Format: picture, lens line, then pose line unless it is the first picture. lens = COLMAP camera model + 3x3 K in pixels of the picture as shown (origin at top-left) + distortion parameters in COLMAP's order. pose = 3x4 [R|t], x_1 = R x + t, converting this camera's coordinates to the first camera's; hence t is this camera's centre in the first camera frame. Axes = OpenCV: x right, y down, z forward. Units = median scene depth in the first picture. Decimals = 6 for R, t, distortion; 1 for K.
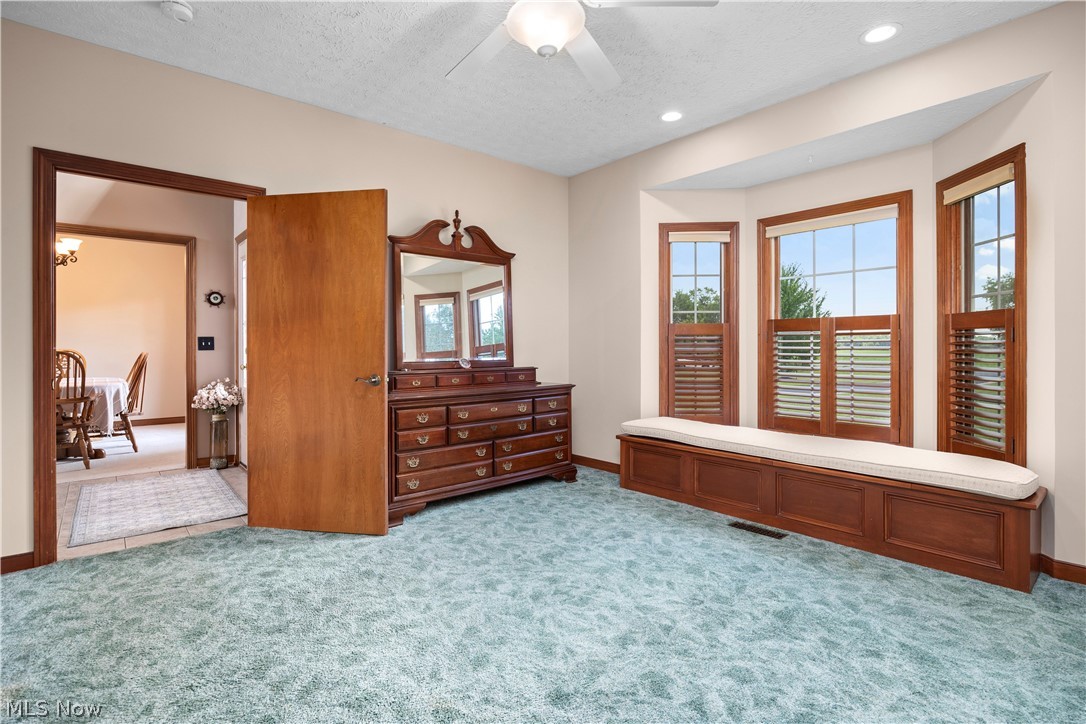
lens RADIAL K [[489.2, 0, 559.3], [0, 489.2, 348.9], [0, 0, 1]] dist [-0.002598, -0.000318]
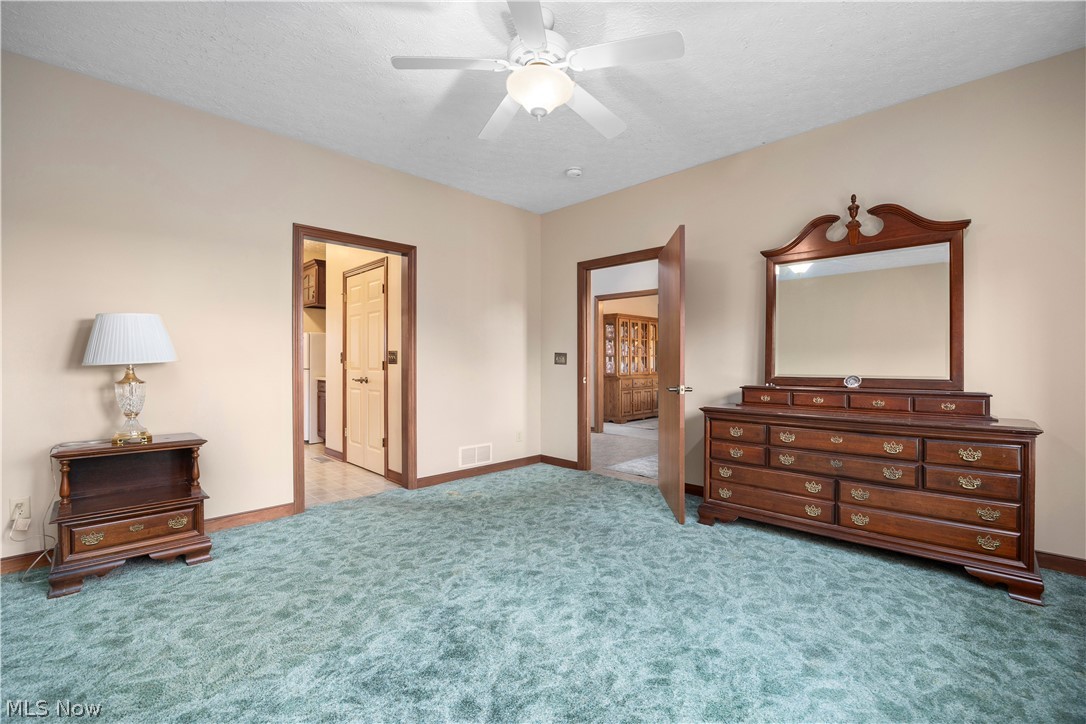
lens RADIAL K [[456.9, 0, 548.5], [0, 456.9, 357.8], [0, 0, 1]] dist [-0.004220, -0.000783]
pose [[0.109200, -0.005075, -0.994007, 0.632579], [0.001205, 0.999987, -0.004974, -0.007898], [0.994019, -0.000654, 0.109204, 0.522408]]
